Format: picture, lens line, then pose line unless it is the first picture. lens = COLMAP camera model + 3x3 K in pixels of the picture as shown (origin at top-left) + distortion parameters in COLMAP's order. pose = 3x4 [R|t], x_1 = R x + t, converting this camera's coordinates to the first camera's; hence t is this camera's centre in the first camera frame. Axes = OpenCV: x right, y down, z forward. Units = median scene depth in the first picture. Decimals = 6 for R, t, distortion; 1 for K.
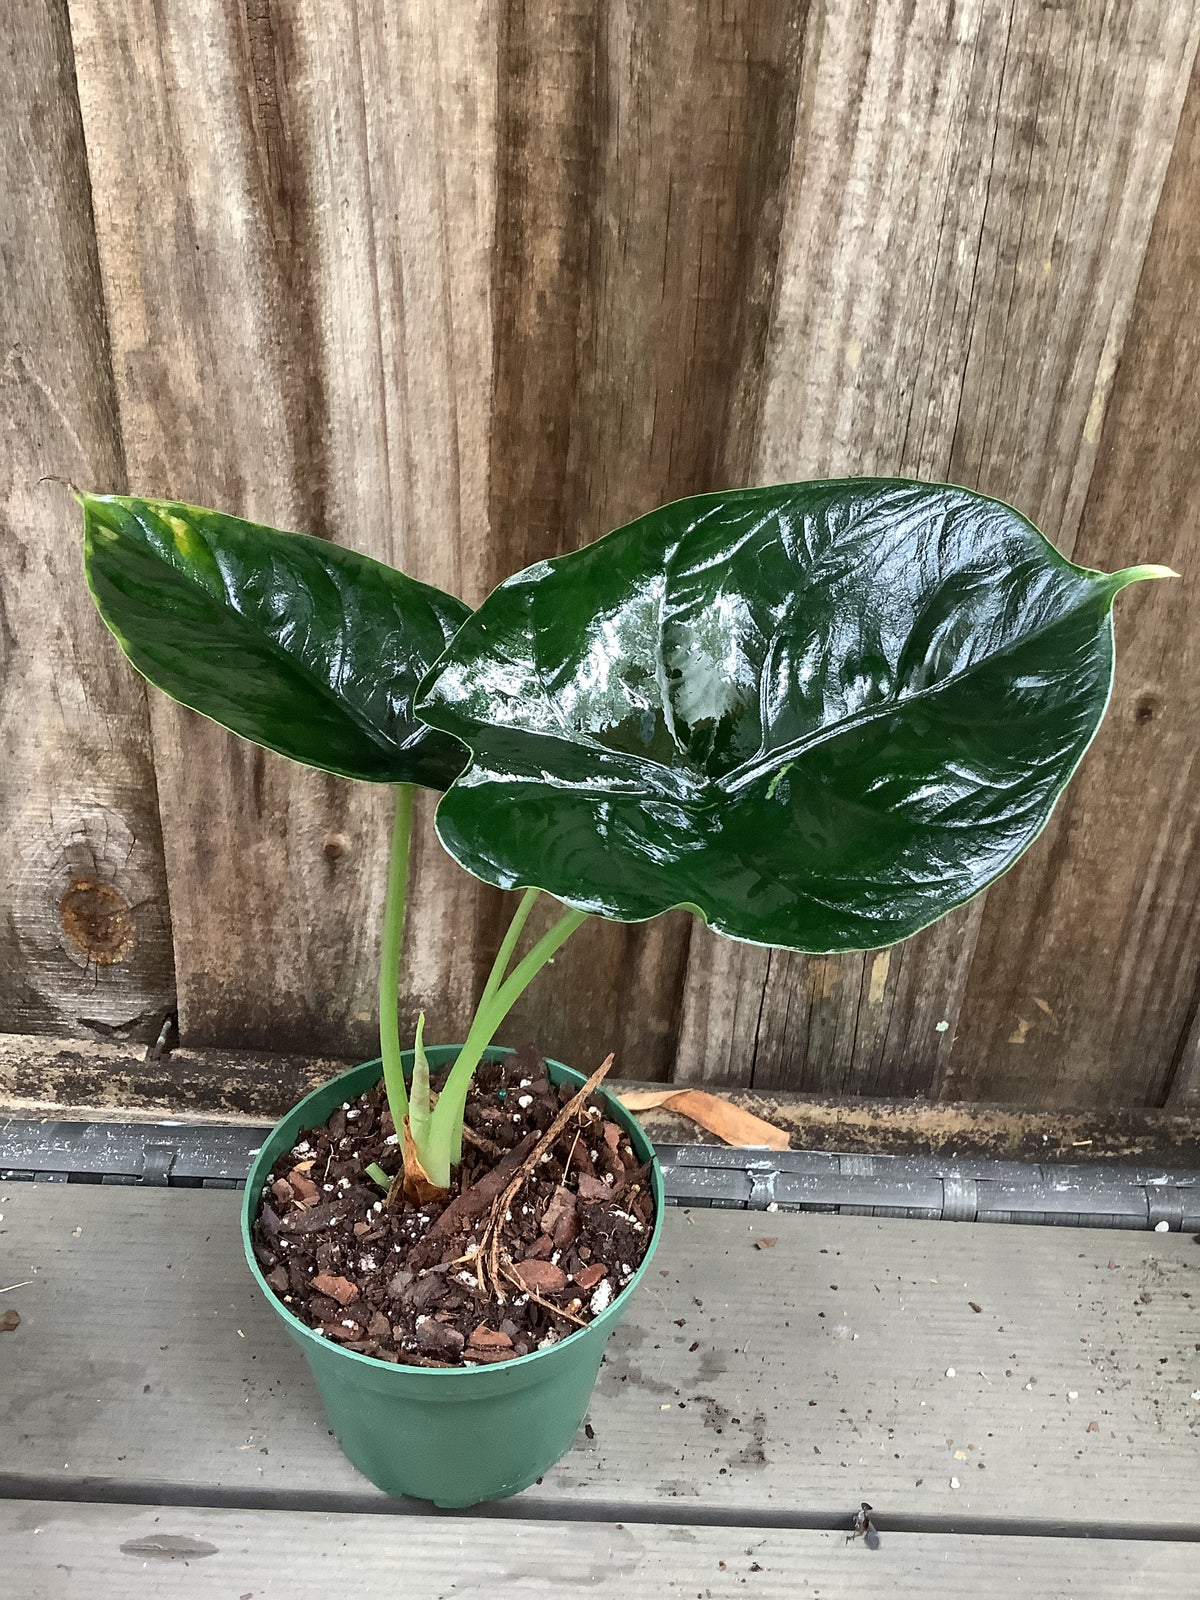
lens RADIAL K [[1463.1, 0, 607.2], [0, 1463.1, 839.5], [0, 0, 1]] dist [-0.002427, 0.000000]
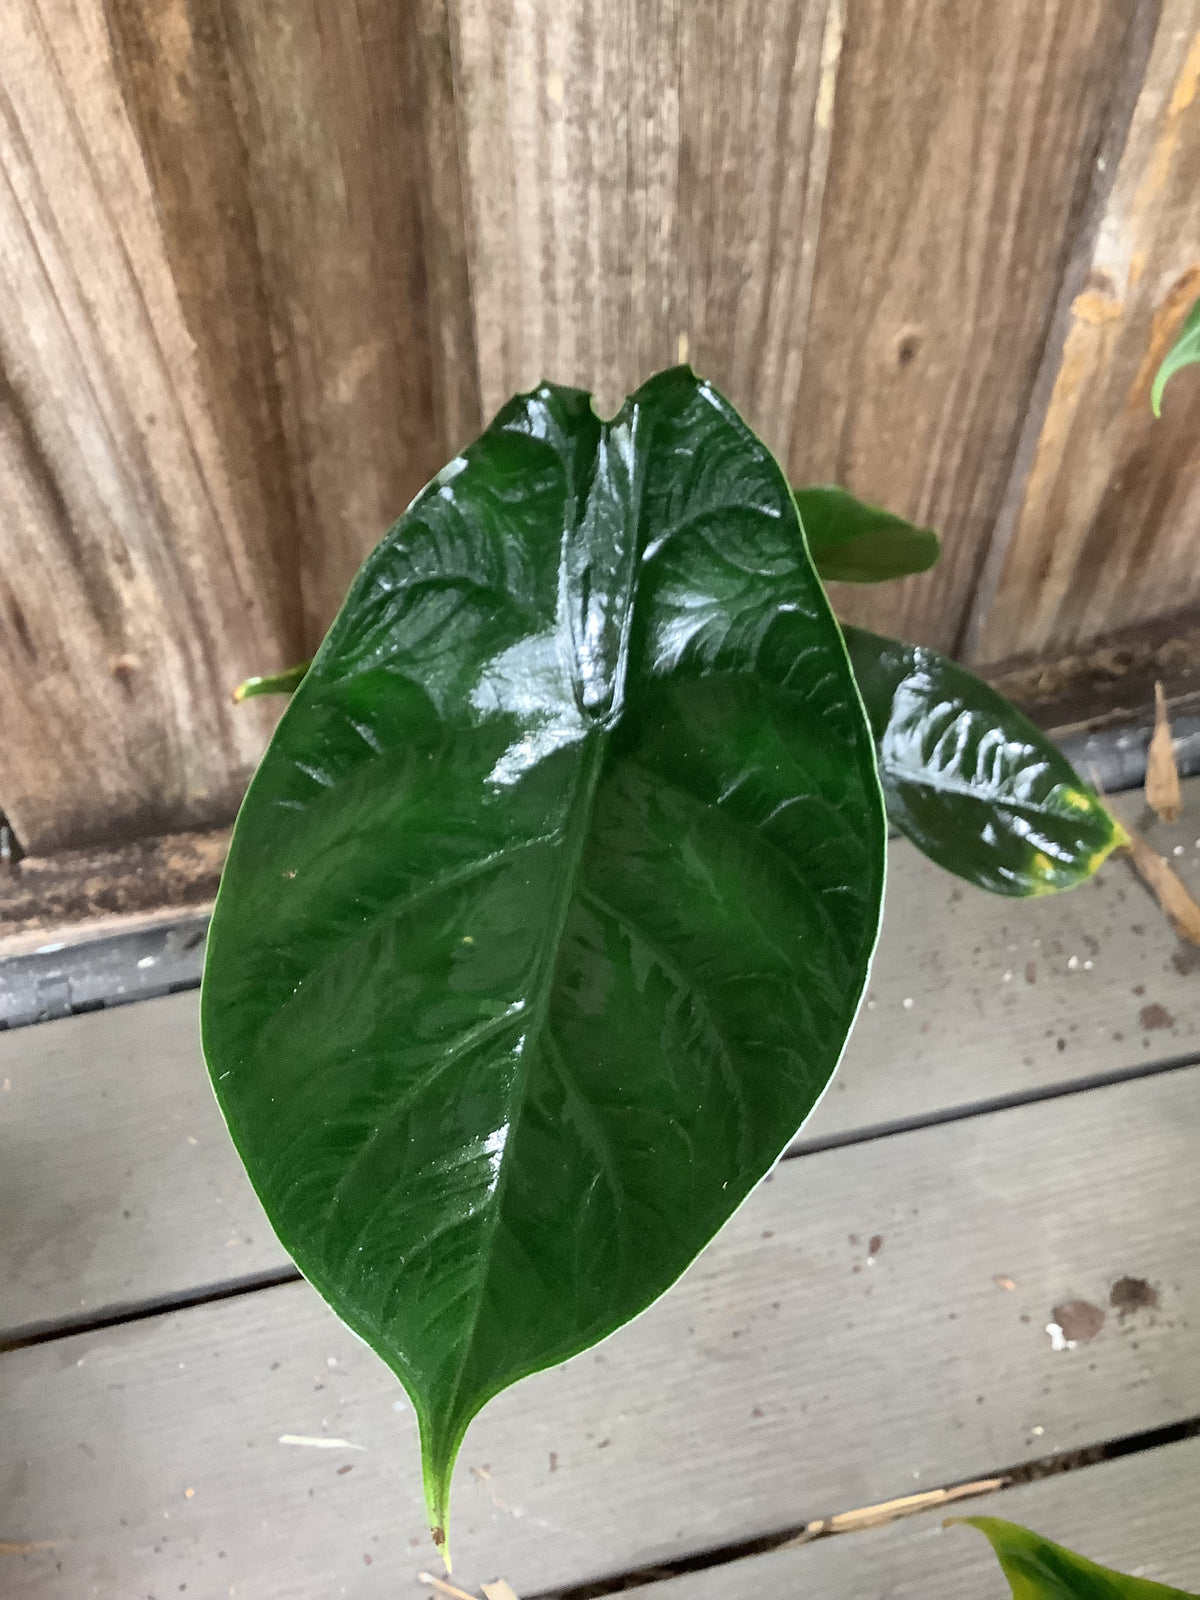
lens RADIAL K [[1463.1, 0, 614.5], [0, 1463.1, 806.5], [0, 0, 1]] dist [-0.002427, 0.000000]
pose [[0.966595, -0.239606, 0.091007, 0.019928], [0.181809, 0.891246, 0.415484, -0.304786], [-0.180662, -0.385059, 0.905037, 0.037675]]
